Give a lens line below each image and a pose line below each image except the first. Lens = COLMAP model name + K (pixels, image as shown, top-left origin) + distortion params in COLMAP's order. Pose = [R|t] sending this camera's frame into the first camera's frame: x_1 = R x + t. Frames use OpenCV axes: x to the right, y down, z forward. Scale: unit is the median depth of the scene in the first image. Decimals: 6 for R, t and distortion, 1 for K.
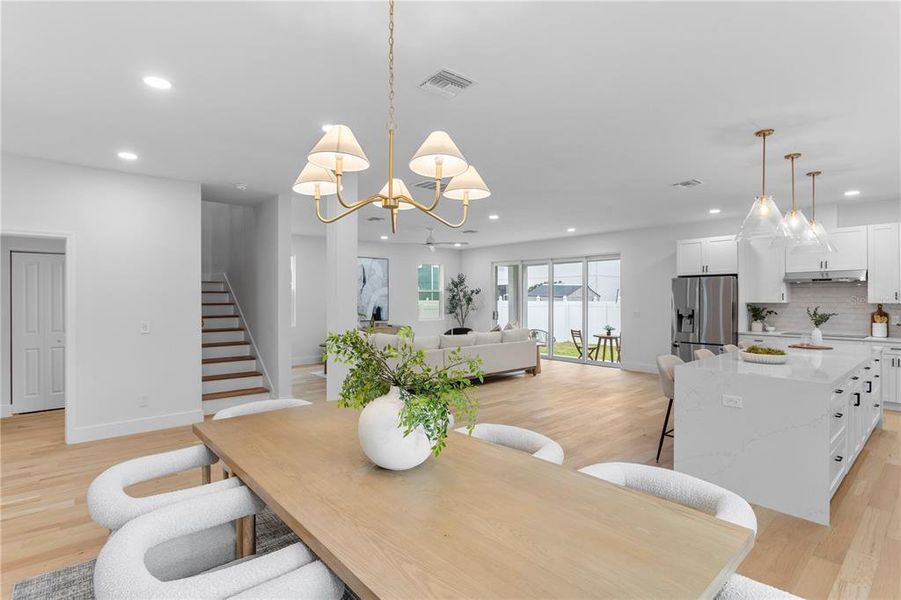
lens RADIAL K [[445.0, 0, 454.4], [0, 445.0, 295.0], [0, 0, 1]] dist [-0.004860, 0.000719]
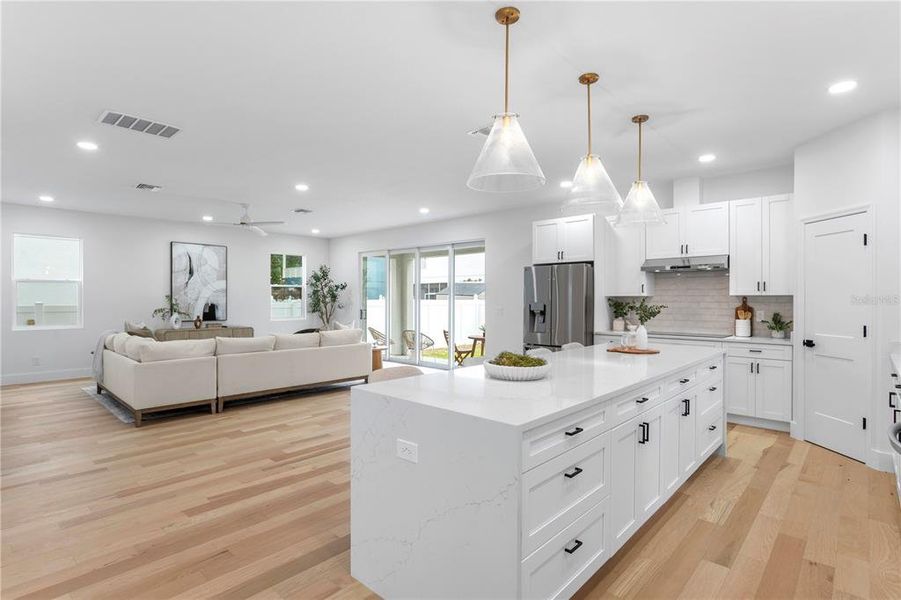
lens RADIAL K [[453.9, 0, 450.5], [0, 453.9, 300.0], [0, 0, 1]] dist [-0.016839, 0.000763]
pose [[0.994755, 0.001271, 0.102280, 0.219798], [-0.002083, 0.999967, 0.007833, 0.014088], [-0.102267, -0.008004, 0.994725, 0.146227]]
